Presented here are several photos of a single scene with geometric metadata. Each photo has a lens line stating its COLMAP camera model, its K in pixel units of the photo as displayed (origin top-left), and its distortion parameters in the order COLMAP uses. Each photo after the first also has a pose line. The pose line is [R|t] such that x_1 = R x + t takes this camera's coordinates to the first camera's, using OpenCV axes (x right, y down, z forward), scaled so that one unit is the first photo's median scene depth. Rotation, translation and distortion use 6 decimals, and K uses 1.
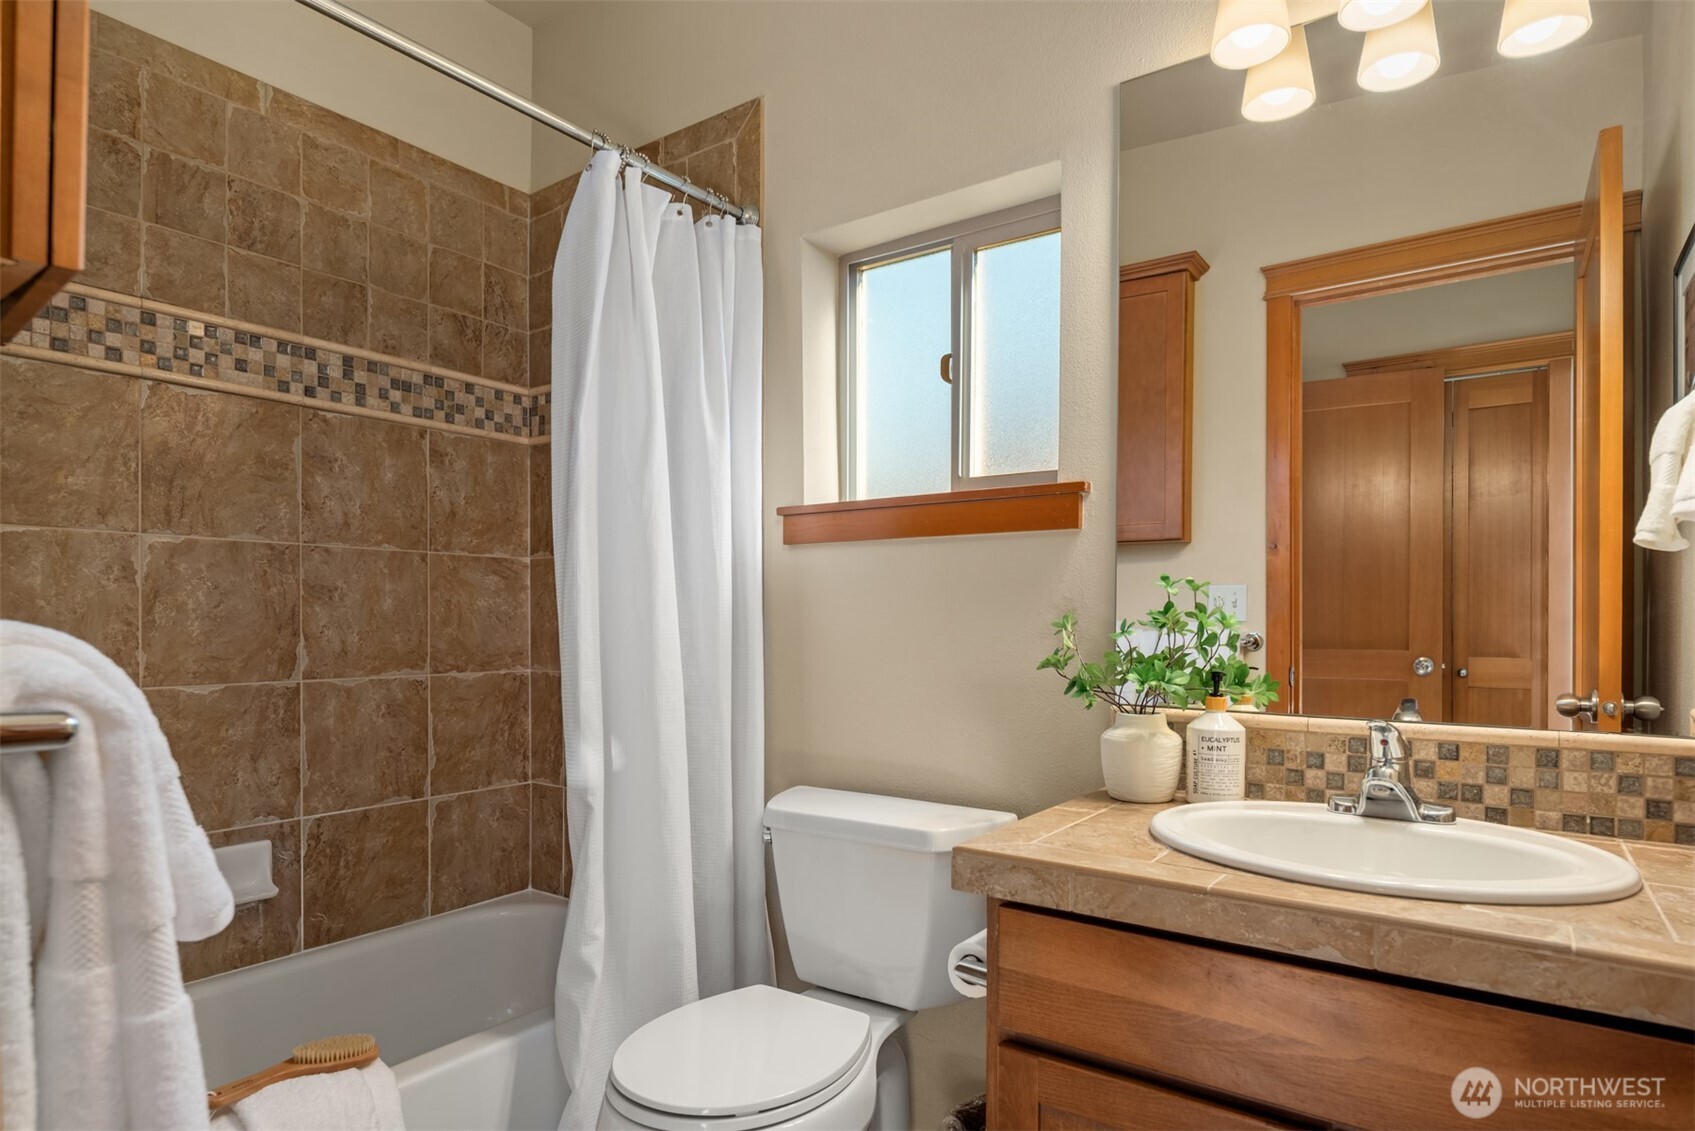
lens RADIAL K [[931.0, 0, 853.7], [0, 931.0, 623.6], [0, 0, 1]] dist [-0.003892, -0.003728]
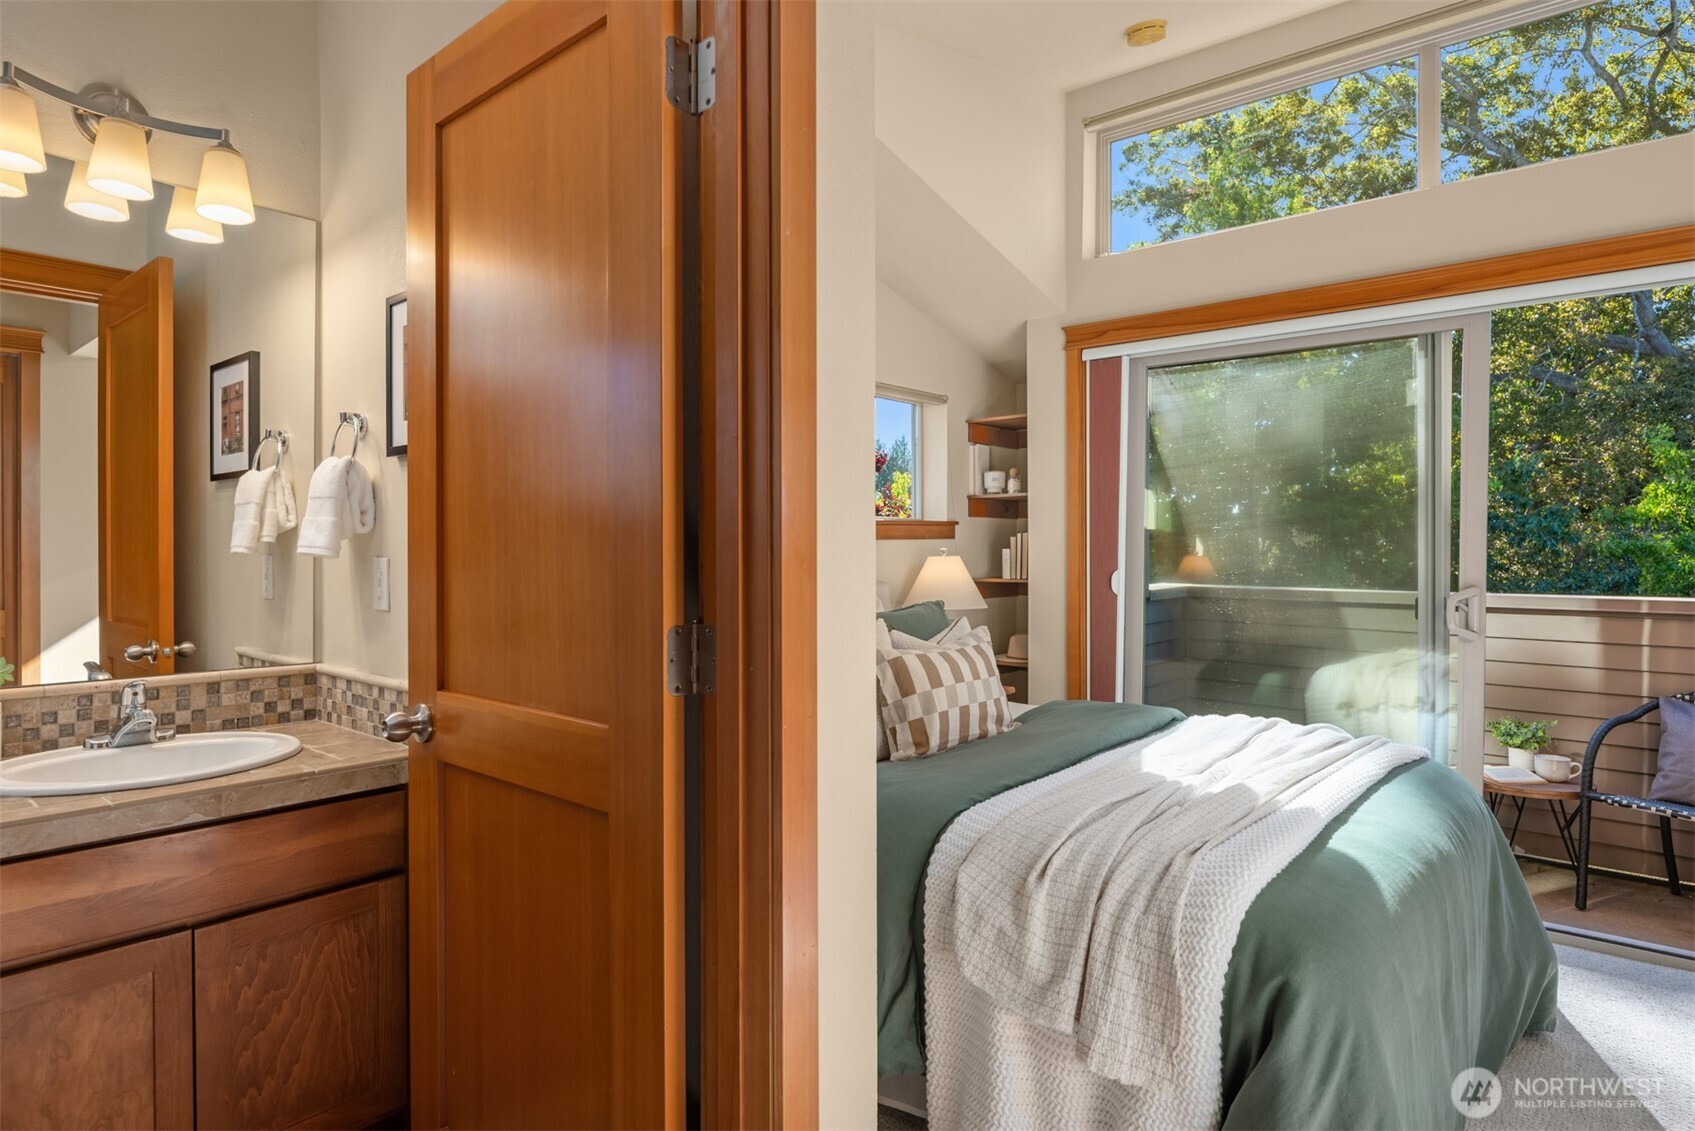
lens RADIAL K [[931.0, 0, 848.9], [0, 931.0, 551.3], [0, 0, 1]] dist [-0.003892, -0.003728]
pose [[0.062261, -0.003328, 0.998054, -0.825263], [-0.001257, 0.999993, 0.003413, -0.104754], [-0.998059, -0.001468, 0.062256, -0.224761]]
